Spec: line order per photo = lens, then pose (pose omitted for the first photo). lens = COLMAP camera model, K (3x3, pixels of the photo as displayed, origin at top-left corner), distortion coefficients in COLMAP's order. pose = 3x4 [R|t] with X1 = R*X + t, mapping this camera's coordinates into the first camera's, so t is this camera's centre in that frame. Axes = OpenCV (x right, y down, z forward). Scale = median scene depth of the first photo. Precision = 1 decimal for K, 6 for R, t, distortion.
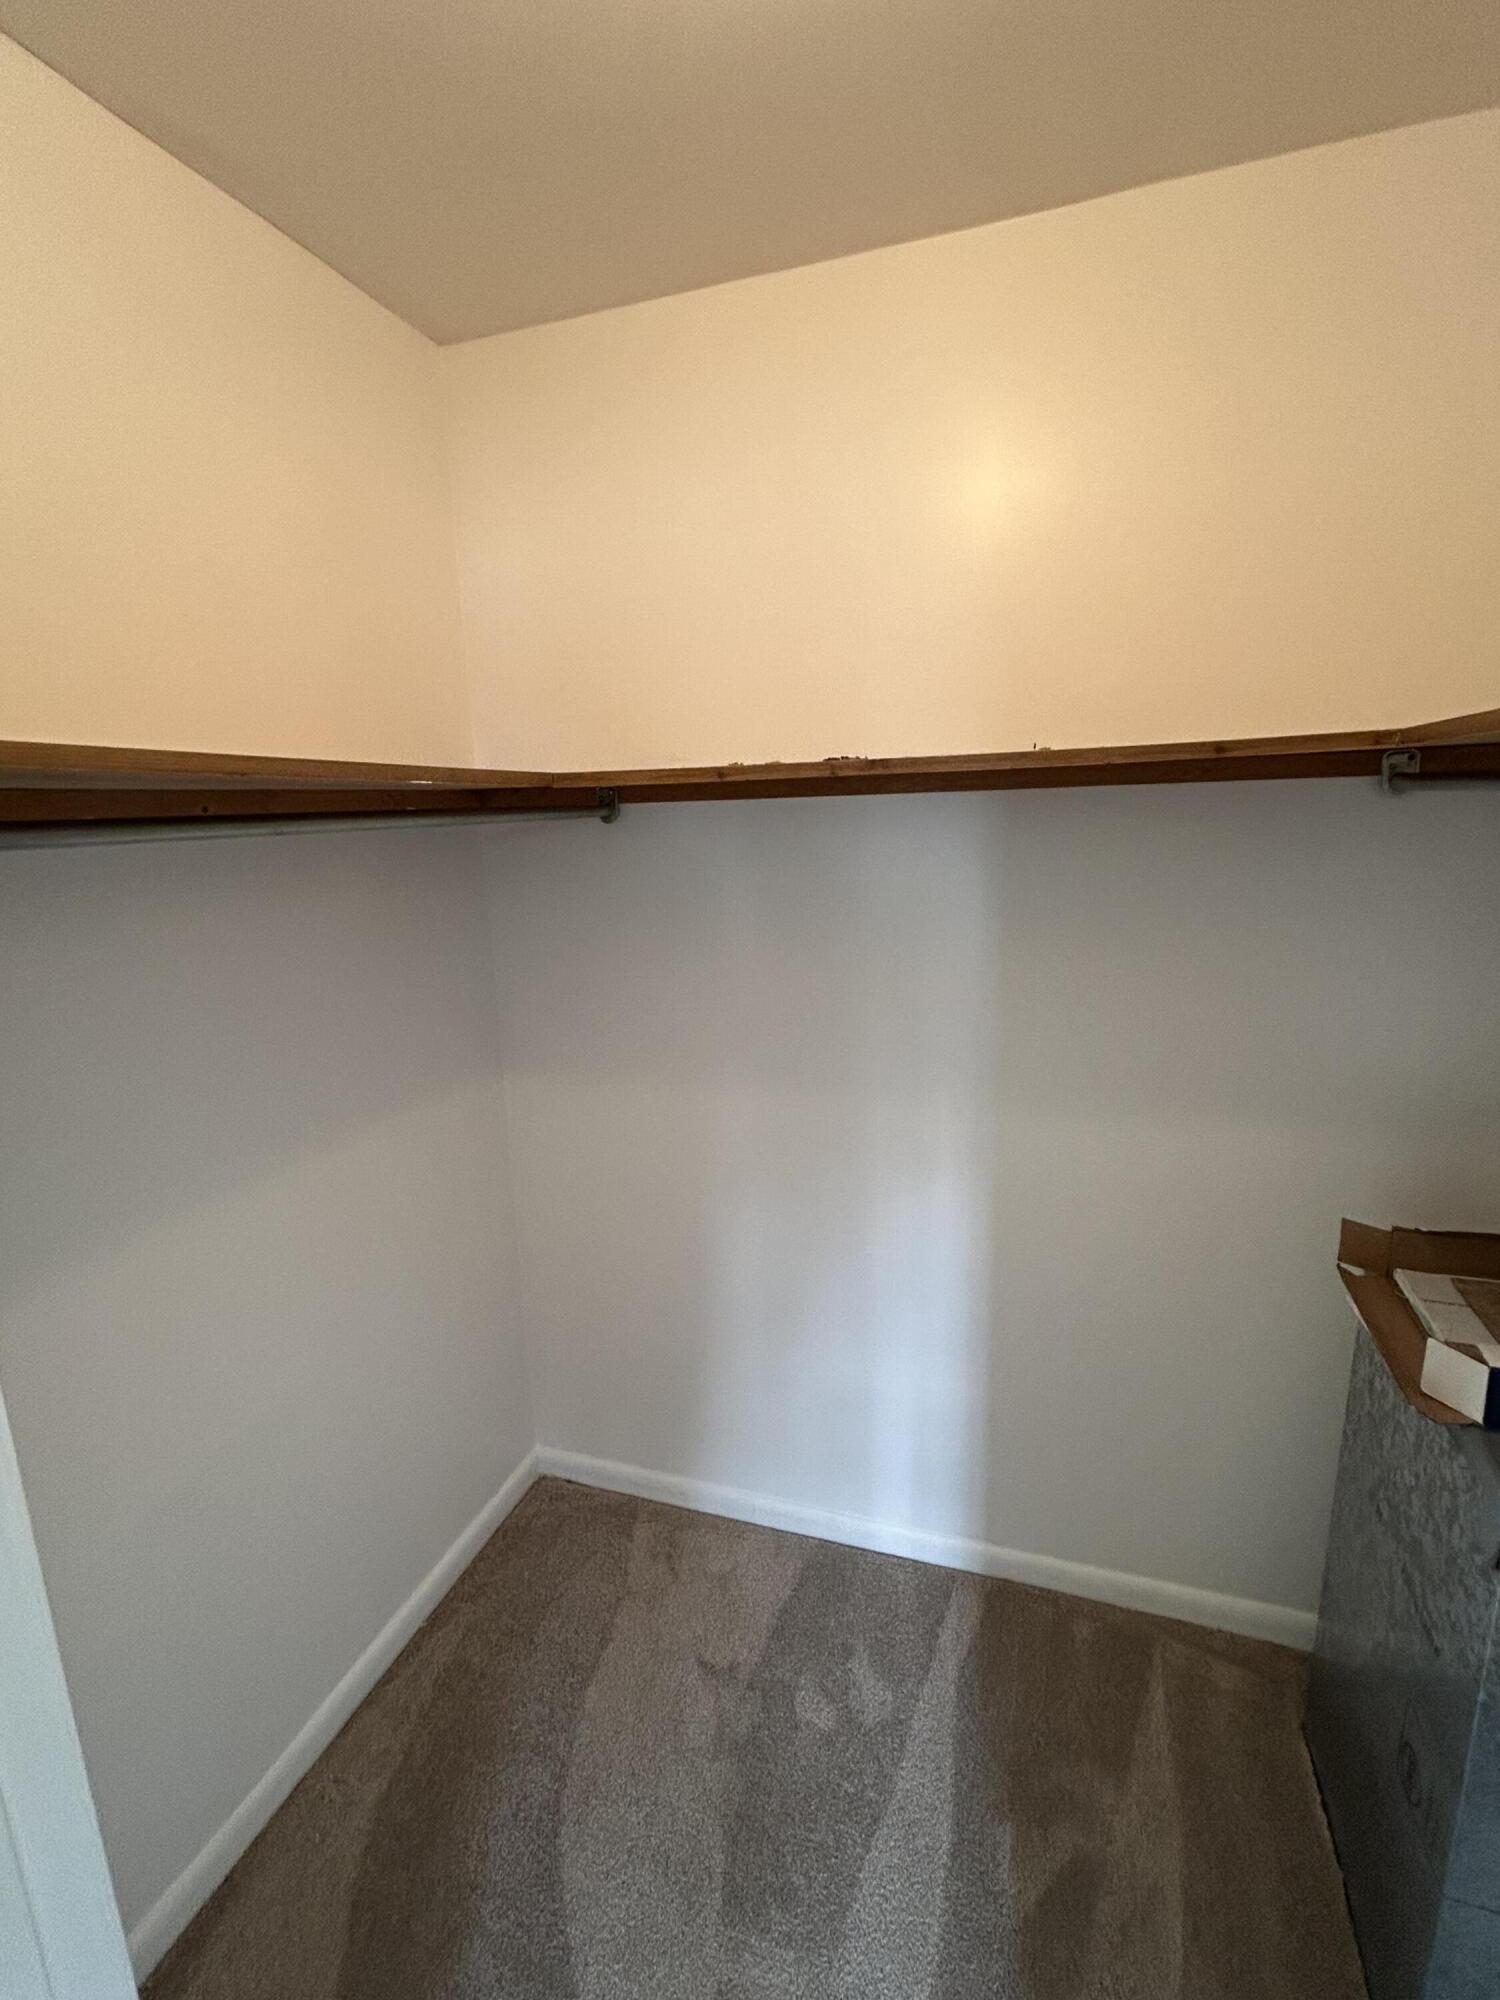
lens RADIAL K [[921.7, 0, 751.5], [0, 921.7, 1003.6], [0, 0, 1]] dist [0.004842, 0.002847]
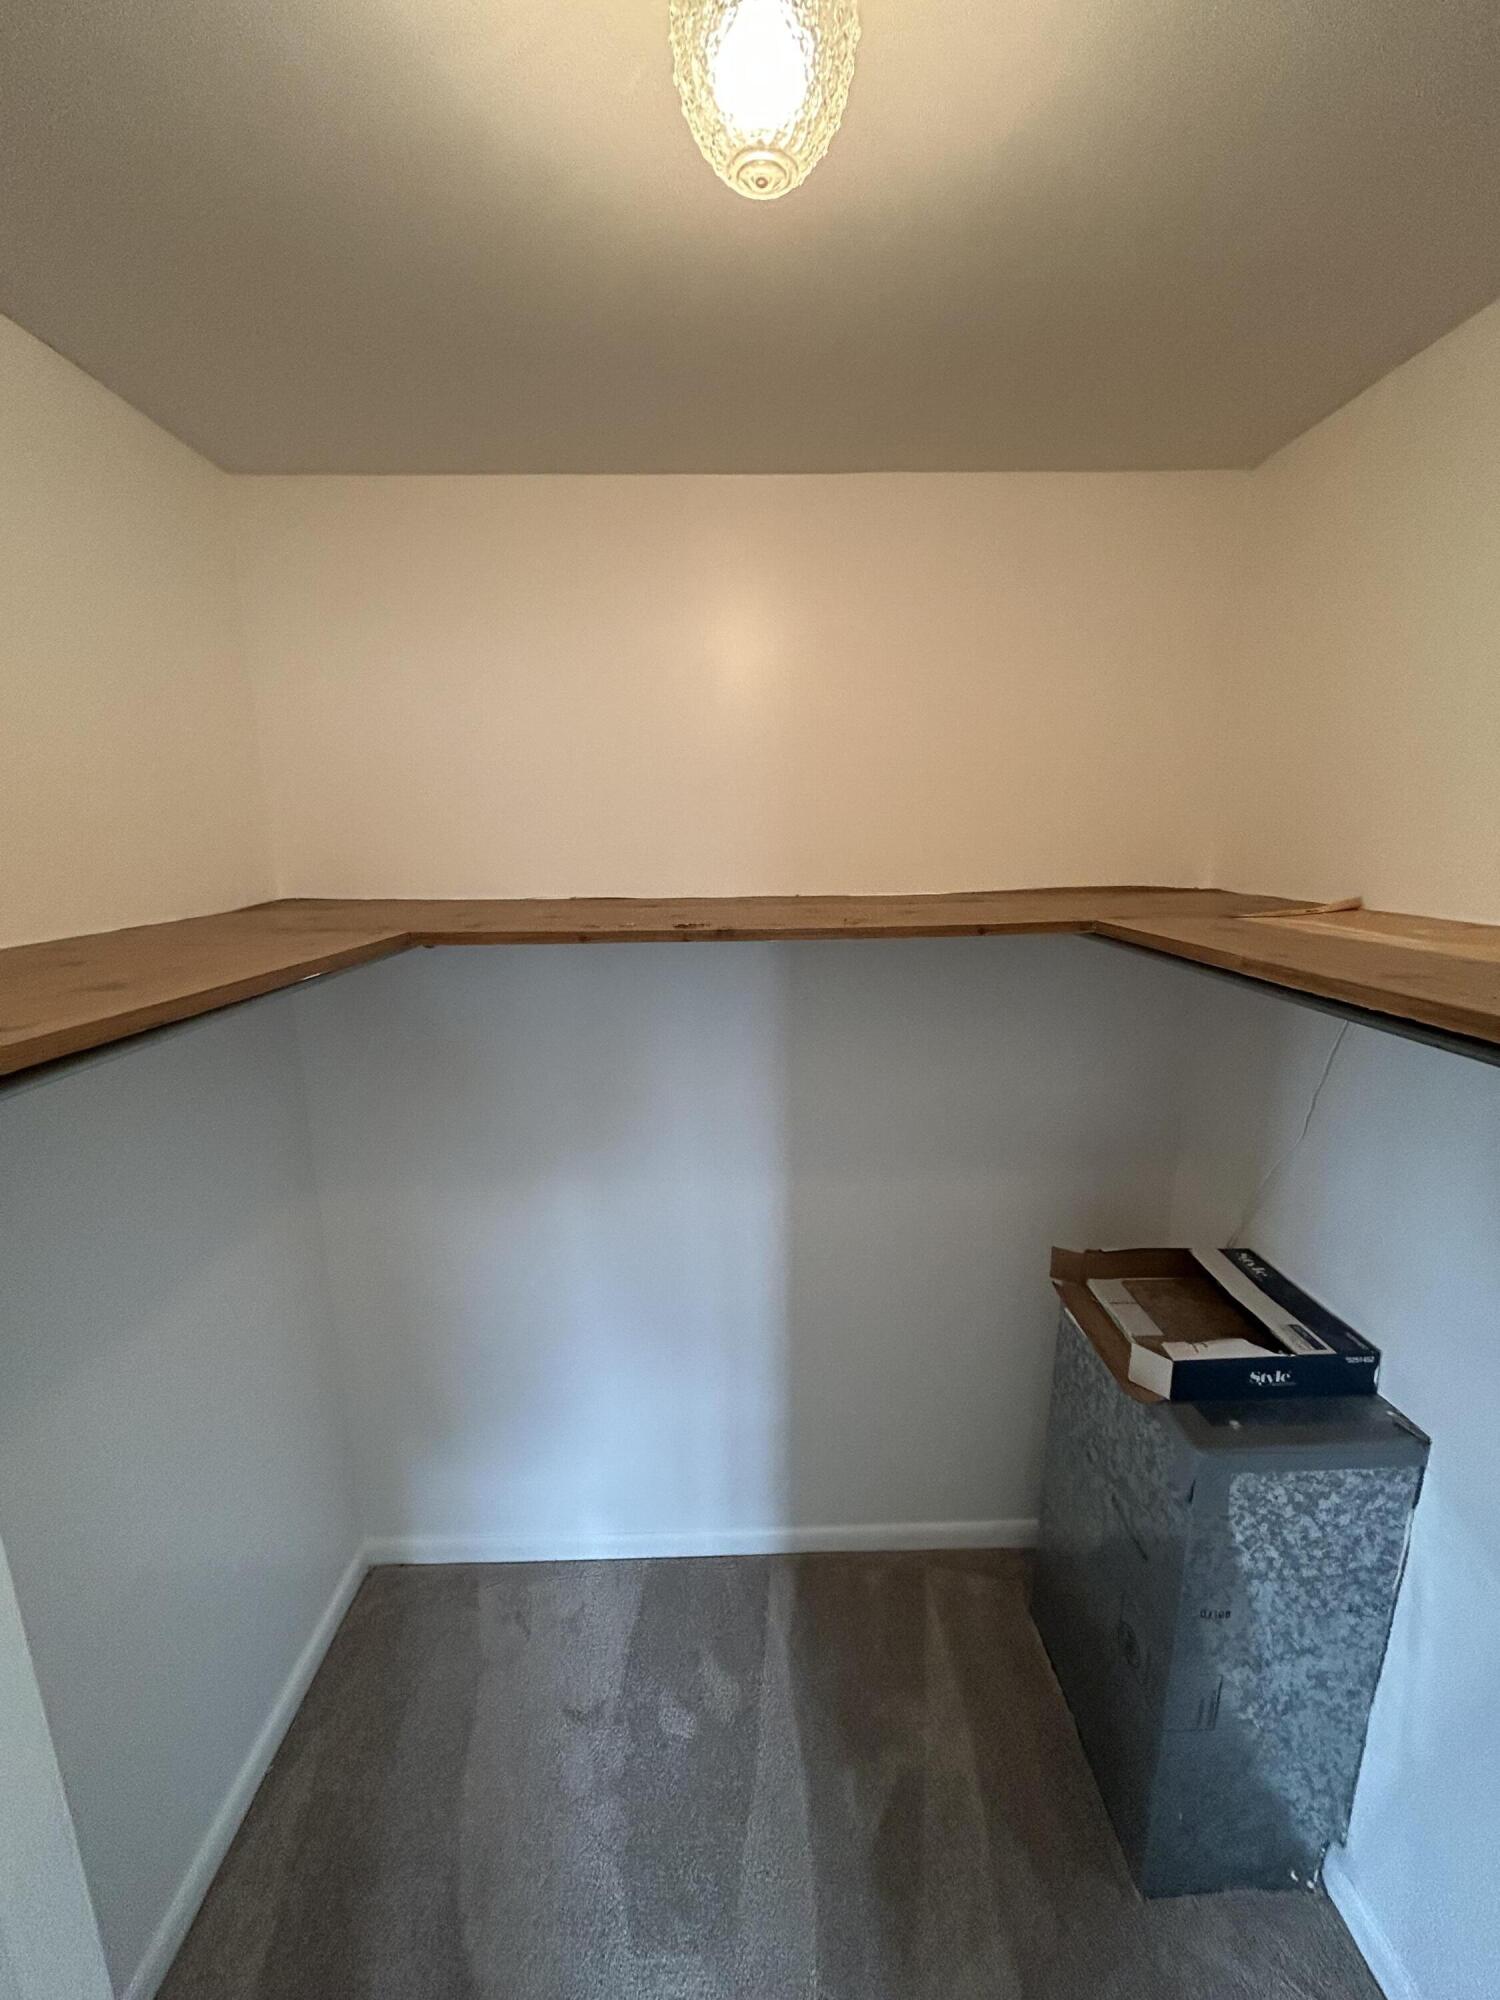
lens RADIAL K [[796.4, 0, 751.0], [0, 796.4, 996.0], [0, 0, 1]] dist [0.006170, -0.002758]
pose [[0.939761, -0.046225, 0.338691, -0.155010], [0.051665, 0.998640, -0.007059, -0.139865], [-0.337904, 0.024132, 0.940871, 0.014320]]
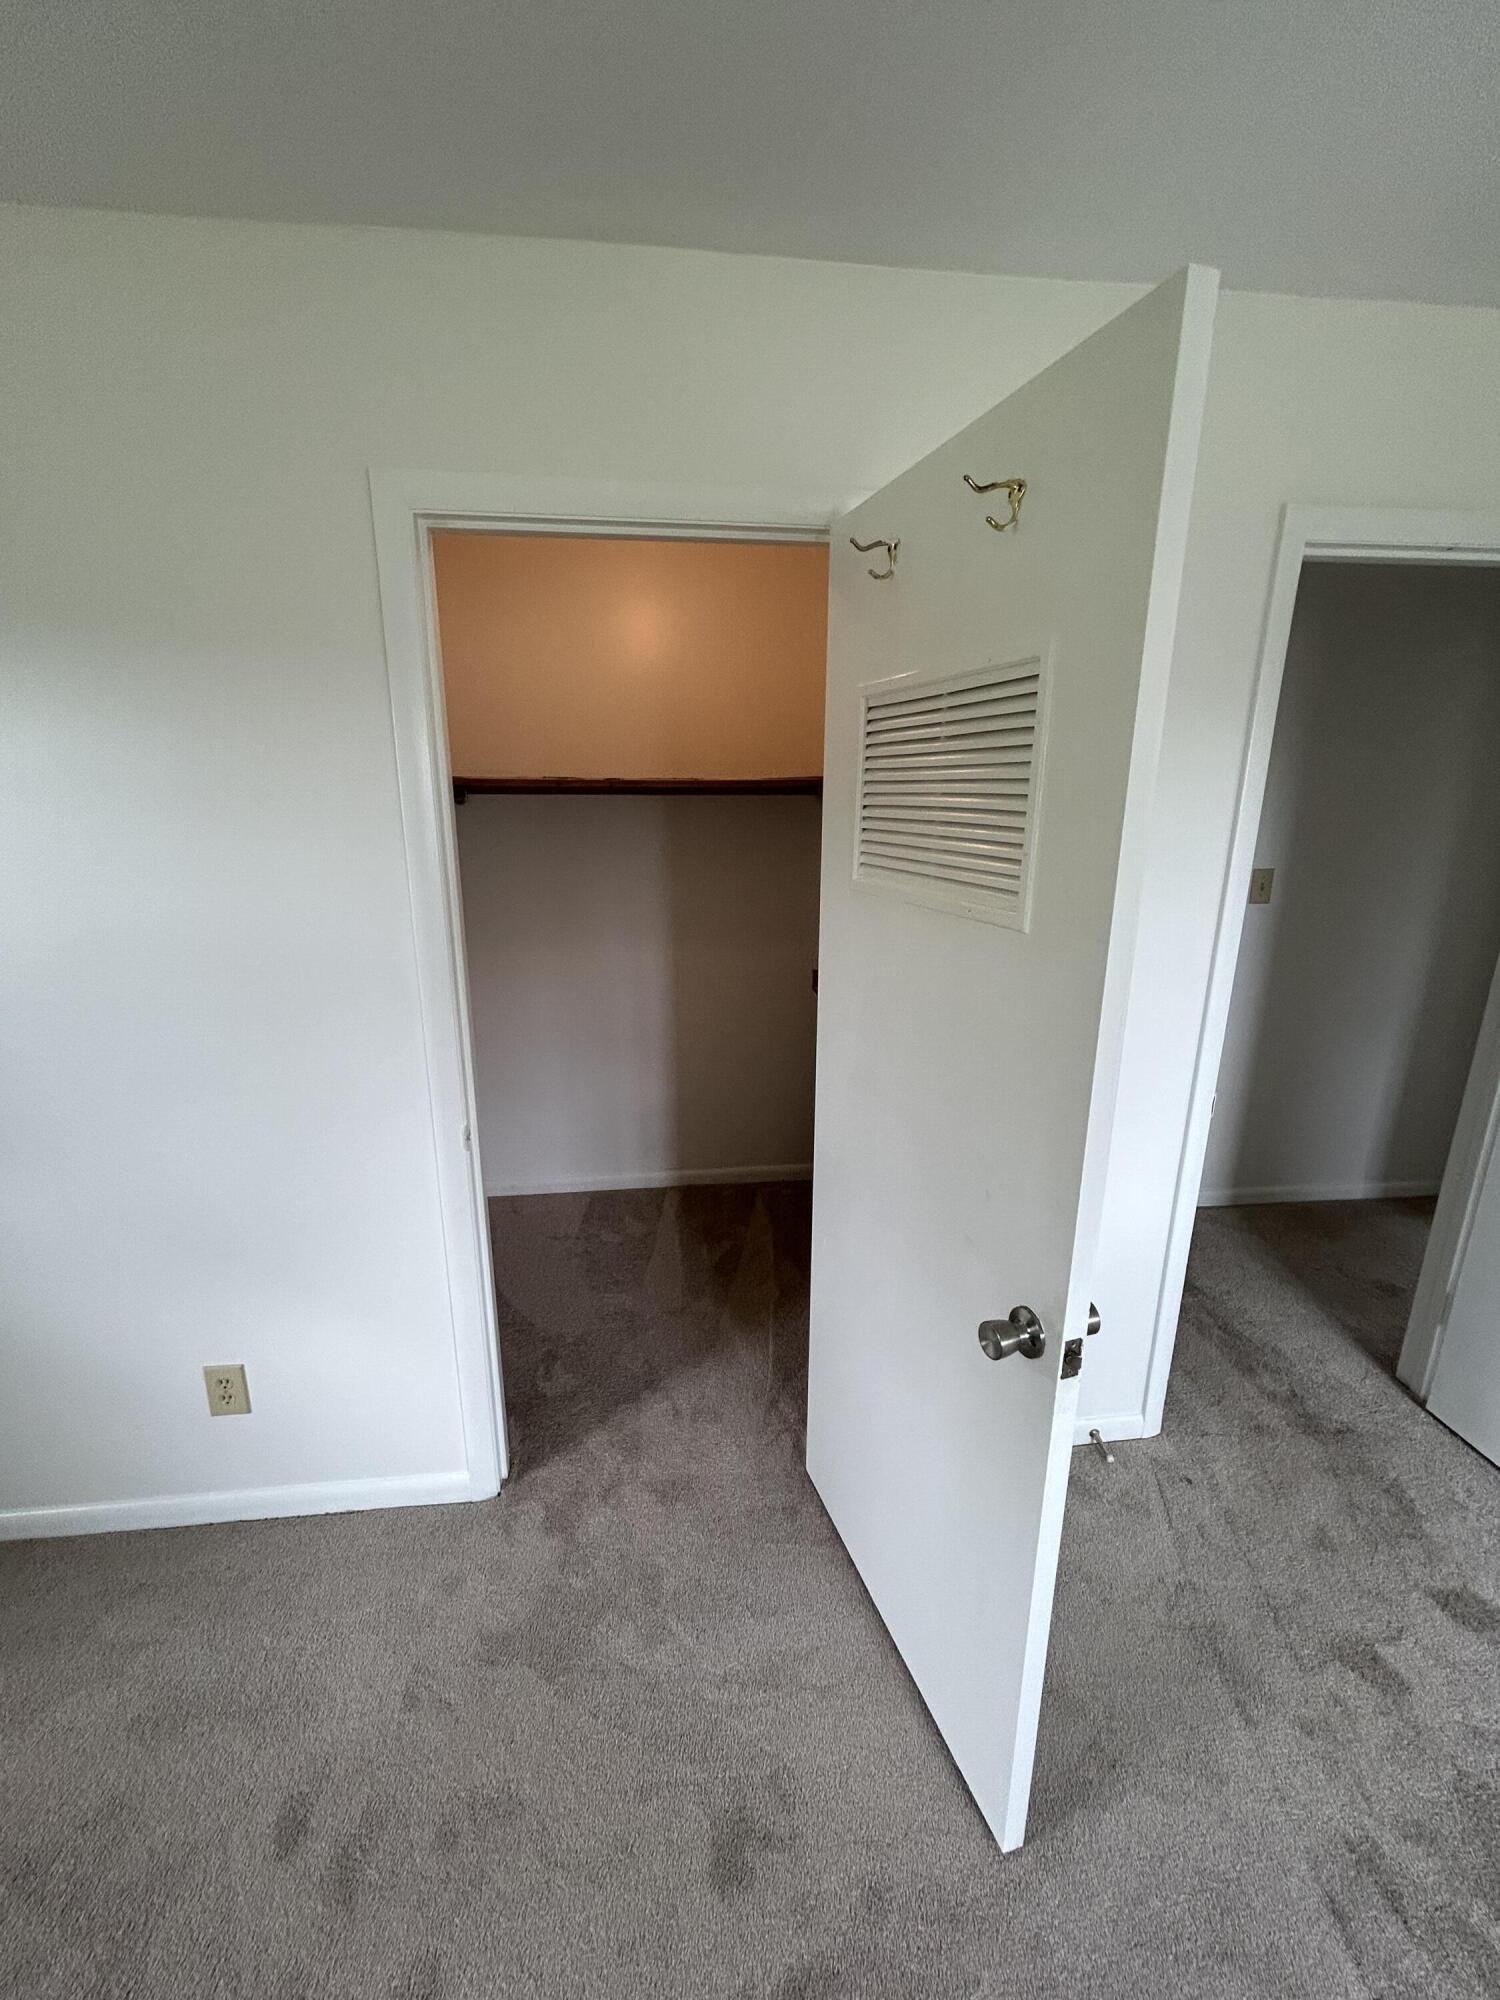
lens RADIAL K [[796.4, 0, 742.5], [0, 796.4, 1002.8], [0, 0, 1]] dist [0.006170, -0.002758]
pose [[0.907815, -0.073546, 0.412872, -0.402164], [0.061757, 0.997214, 0.041846, 0.197998], [-0.414799, -0.012490, 0.909827, -0.821440]]
